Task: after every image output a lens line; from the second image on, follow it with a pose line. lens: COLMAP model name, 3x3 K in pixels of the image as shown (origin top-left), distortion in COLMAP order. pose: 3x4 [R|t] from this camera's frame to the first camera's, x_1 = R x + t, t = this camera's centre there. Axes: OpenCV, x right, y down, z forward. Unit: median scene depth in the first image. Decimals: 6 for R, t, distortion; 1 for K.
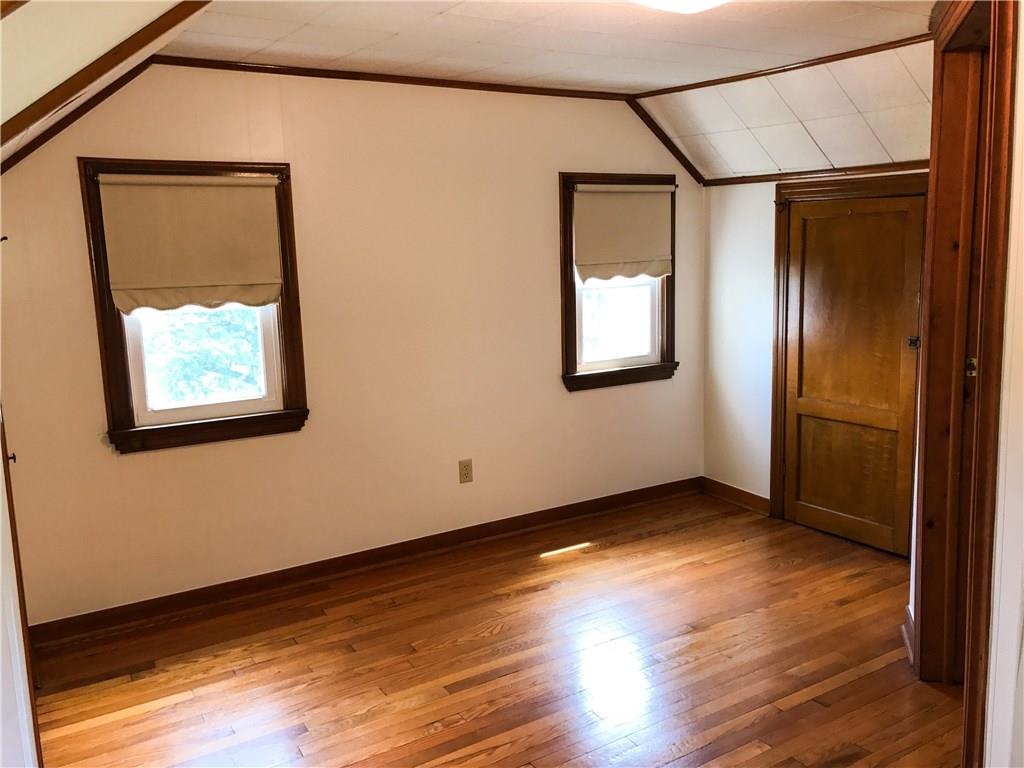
lens RADIAL K [[845.1, 0, 506.4], [0, 845.1, 377.2], [0, 0, 1]] dist [0.037084, -0.040482]
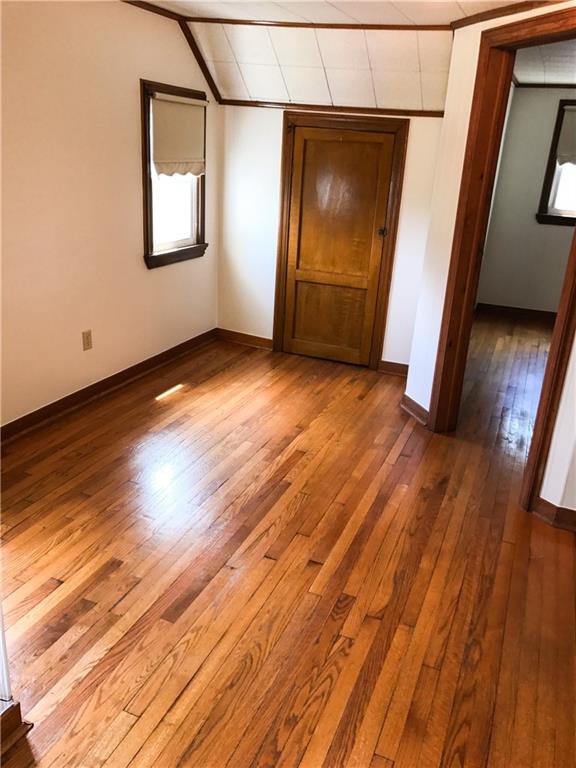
lens RADIAL K [[633.8, 0, 285.6], [0, 633.8, 385.0], [0, 0, 1]] dist [0.037084, -0.040482]
pose [[0.802740, -0.134473, 0.580969, -0.337778], [0.008349, 0.976682, 0.214530, -0.015787], [-0.596270, -0.167362, 0.785144, 0.115143]]
